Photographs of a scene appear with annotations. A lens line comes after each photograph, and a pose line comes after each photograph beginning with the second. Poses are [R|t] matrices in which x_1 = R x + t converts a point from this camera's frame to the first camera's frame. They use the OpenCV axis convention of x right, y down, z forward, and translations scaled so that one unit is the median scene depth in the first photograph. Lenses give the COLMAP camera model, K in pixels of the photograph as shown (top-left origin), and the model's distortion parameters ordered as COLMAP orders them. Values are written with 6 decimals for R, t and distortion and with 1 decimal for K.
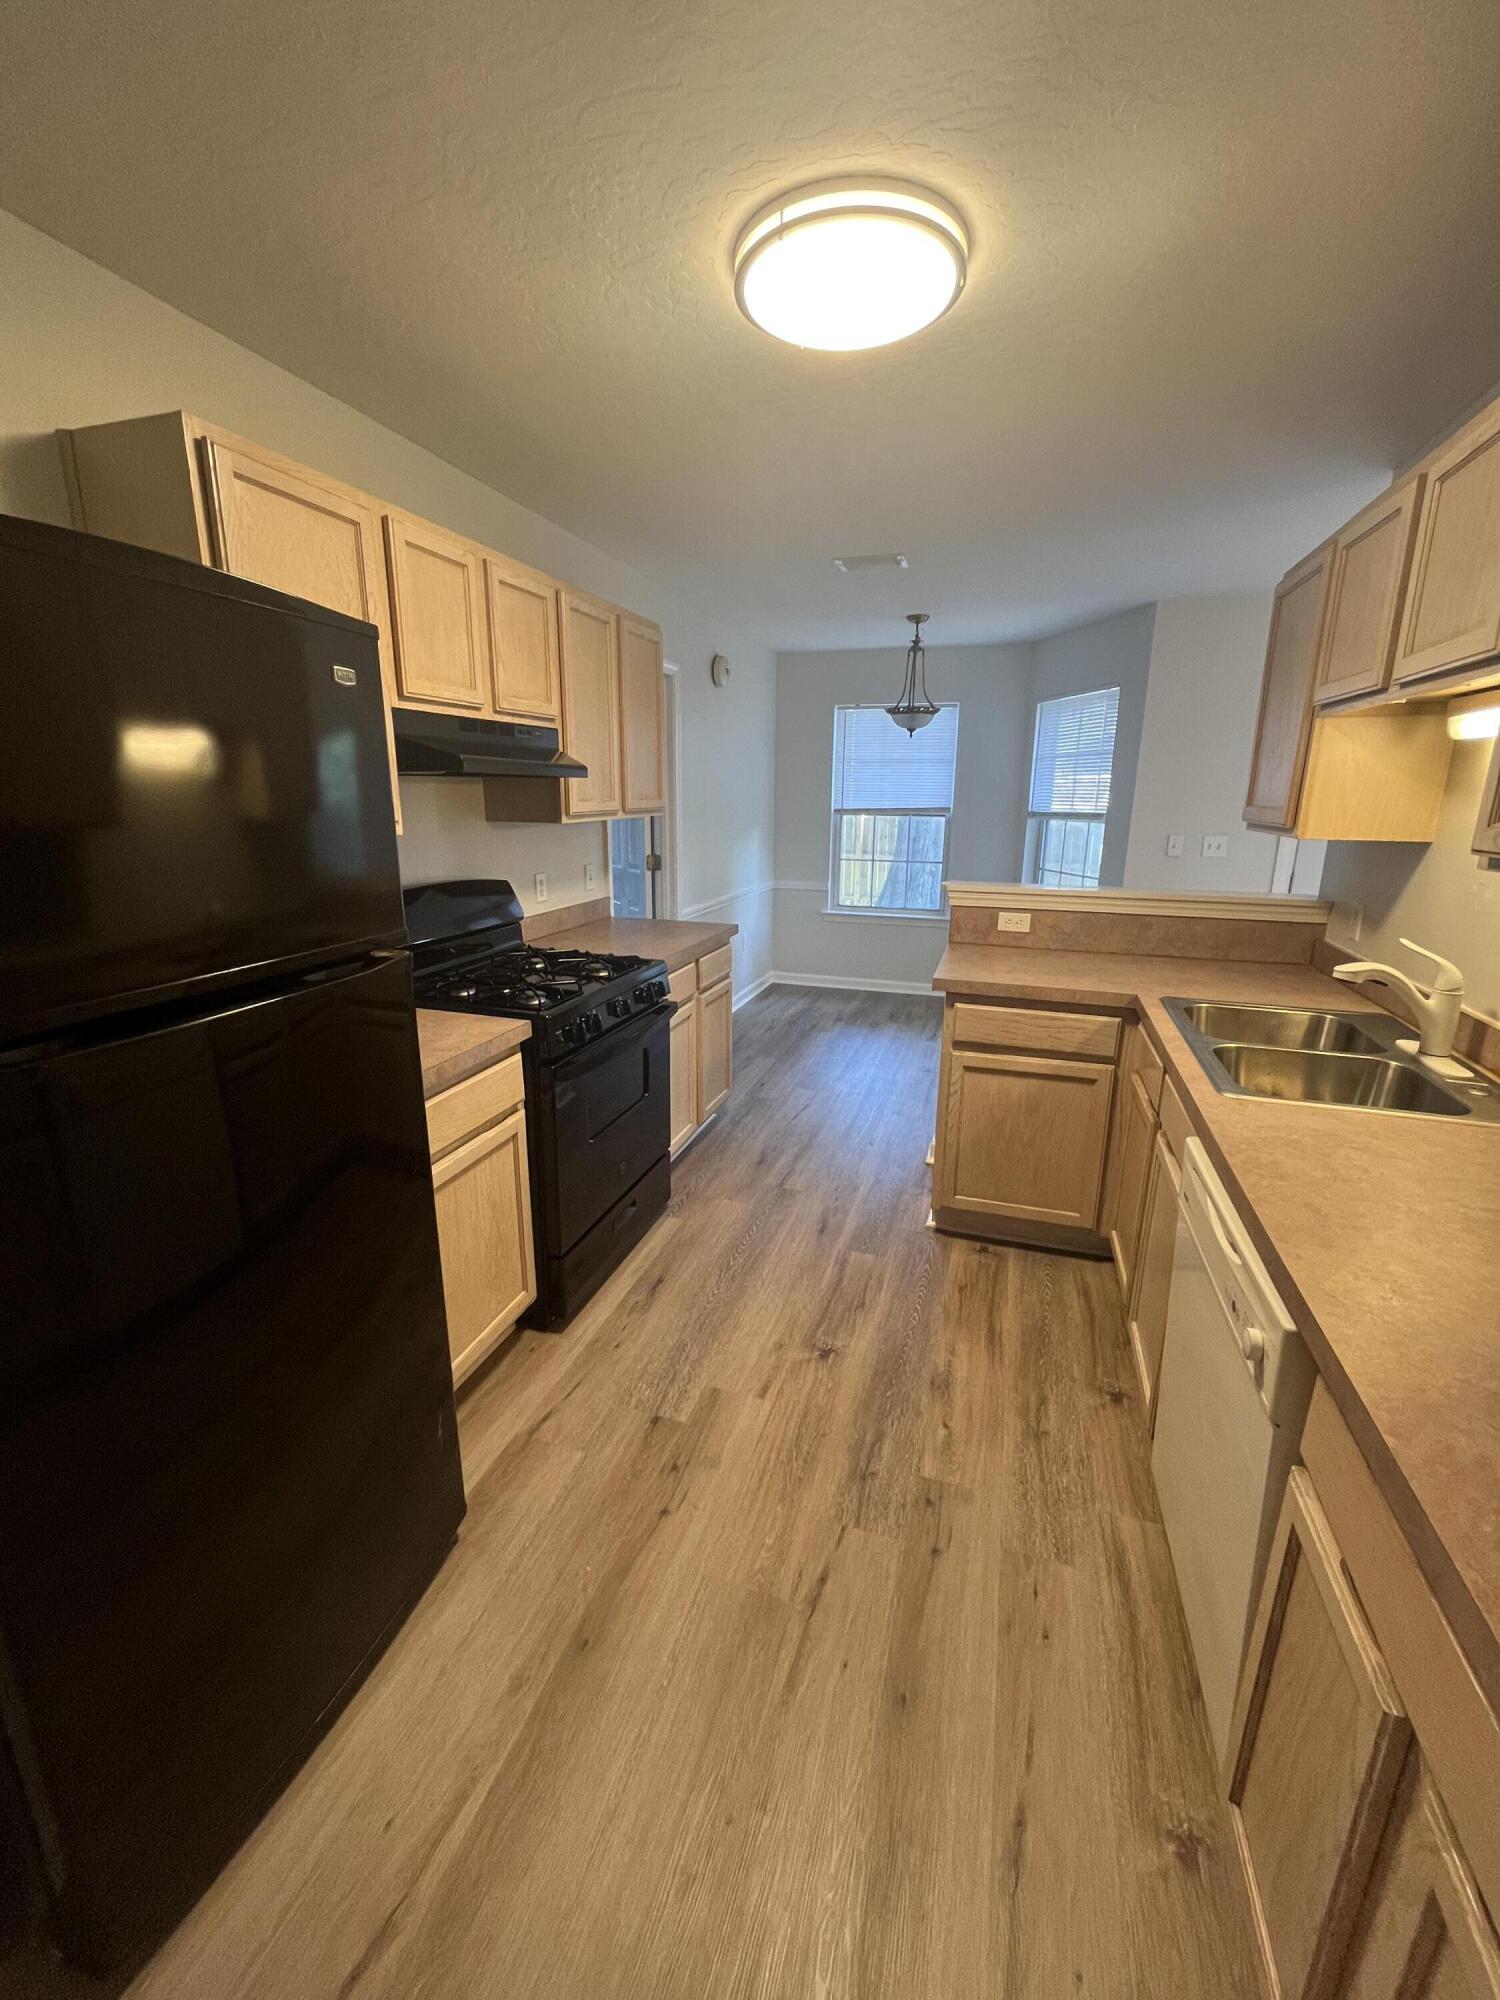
lens RADIAL K [[813.3, 0, 747.3], [0, 813.3, 1002.5], [0, 0, 1]] dist [-0.003956, 0.000696]
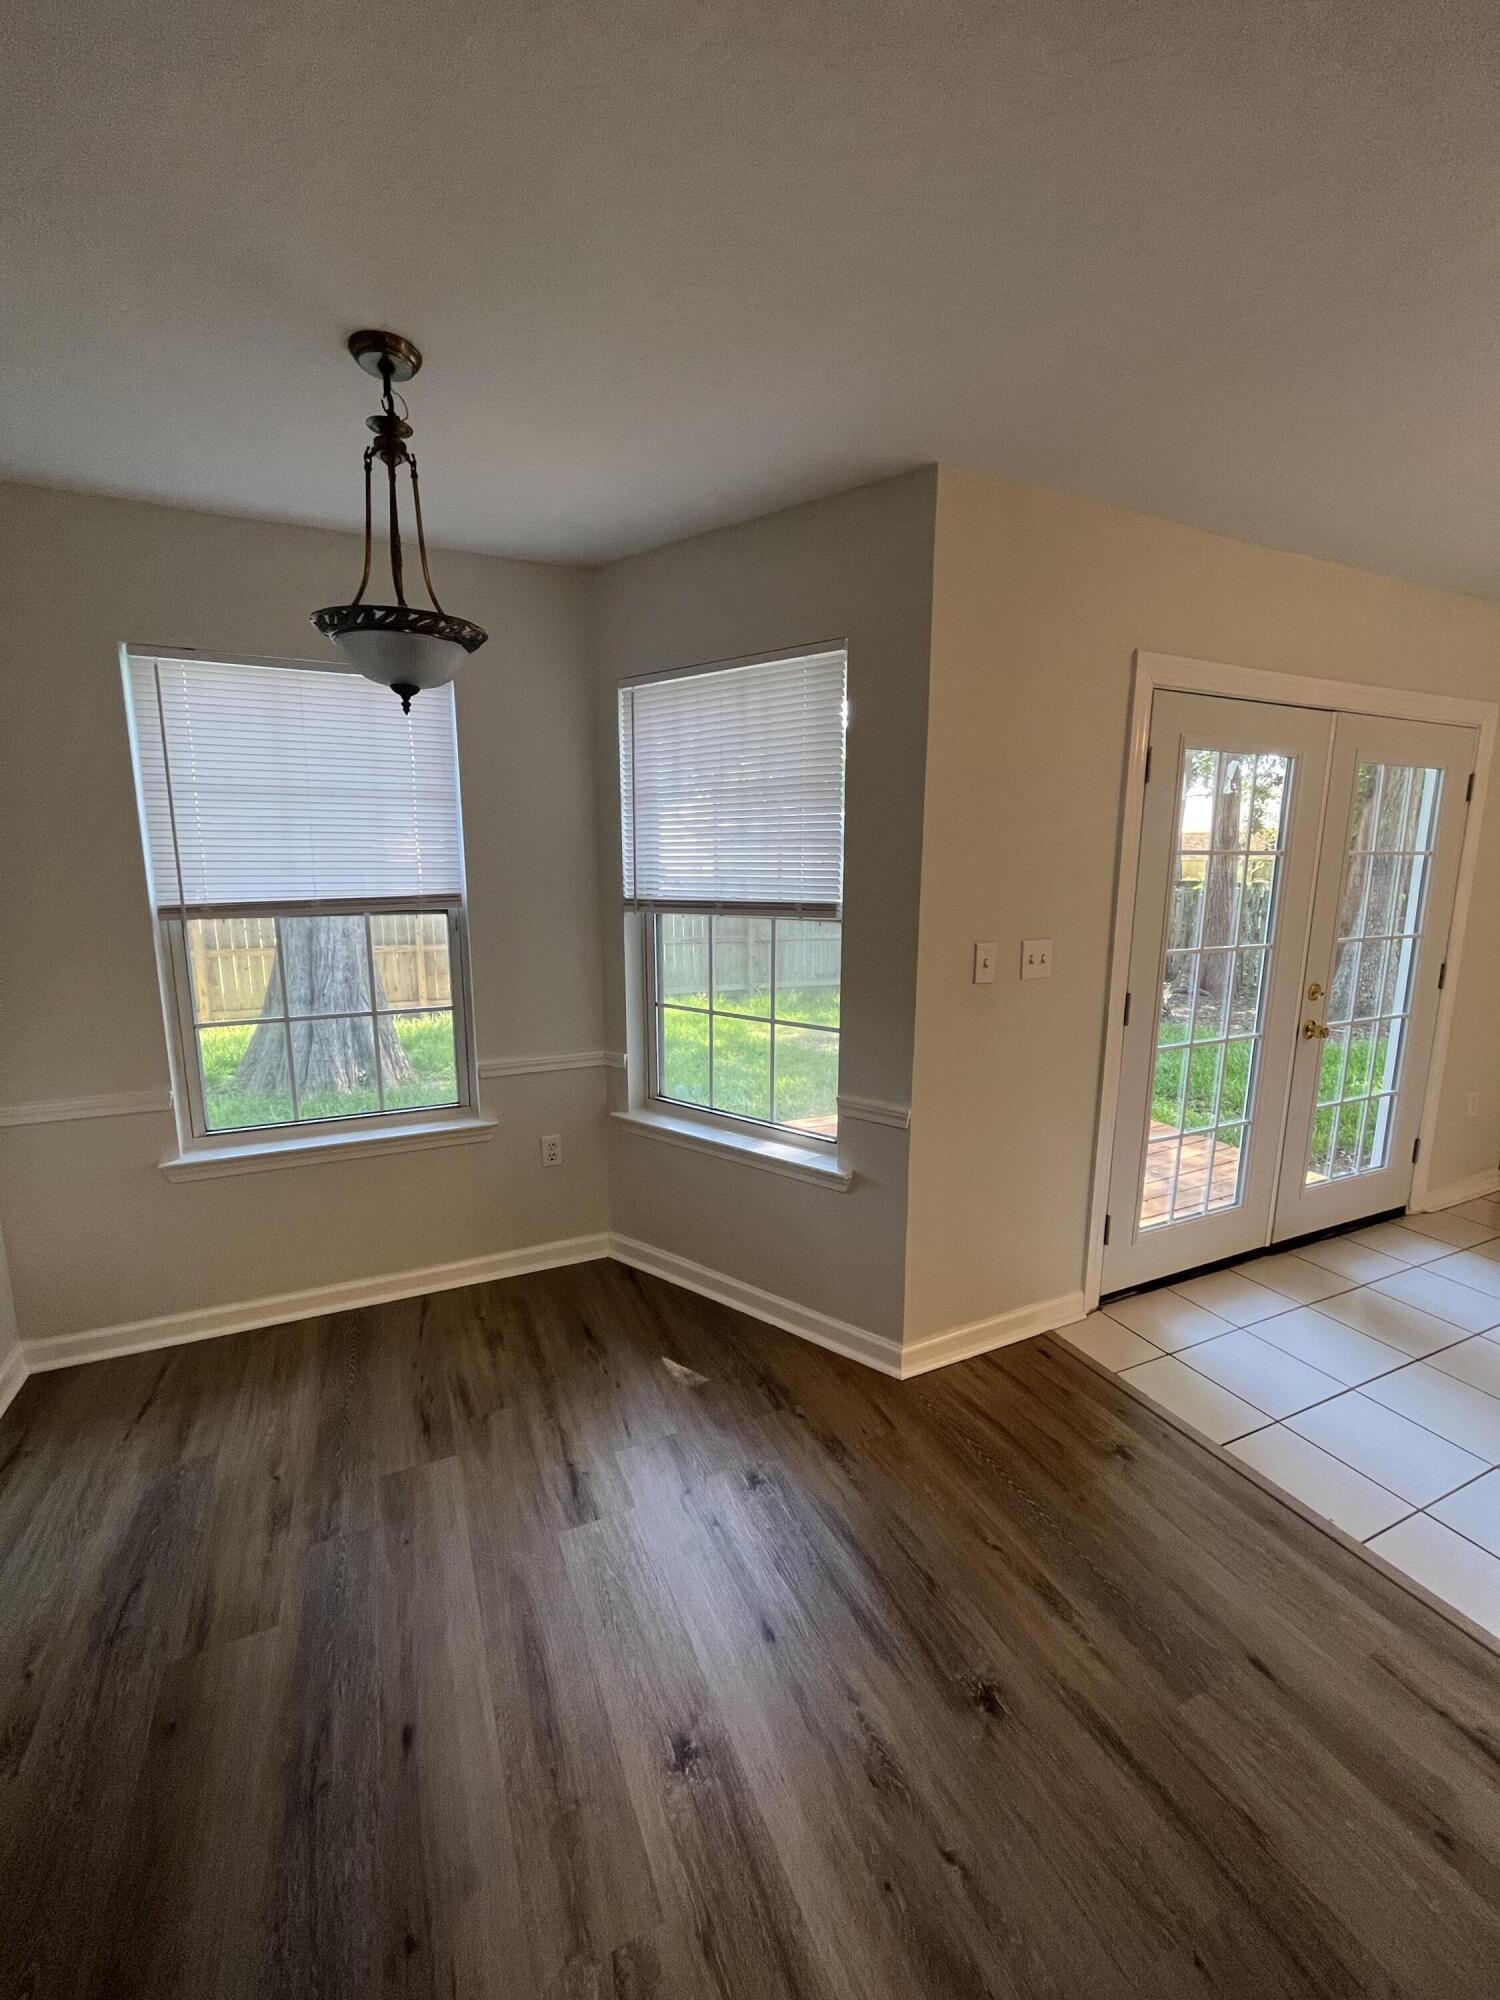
lens RADIAL K [[813.3, 0, 748.5], [0, 813.3, 1004.7], [0, 0, 1]] dist [-0.003956, 0.000696]
pose [[0.737174, -0.119260, 0.665095, 0.054884], [0.170368, 0.985306, -0.012153, -0.150702], [-0.653872, 0.122270, 0.746660, 0.576541]]
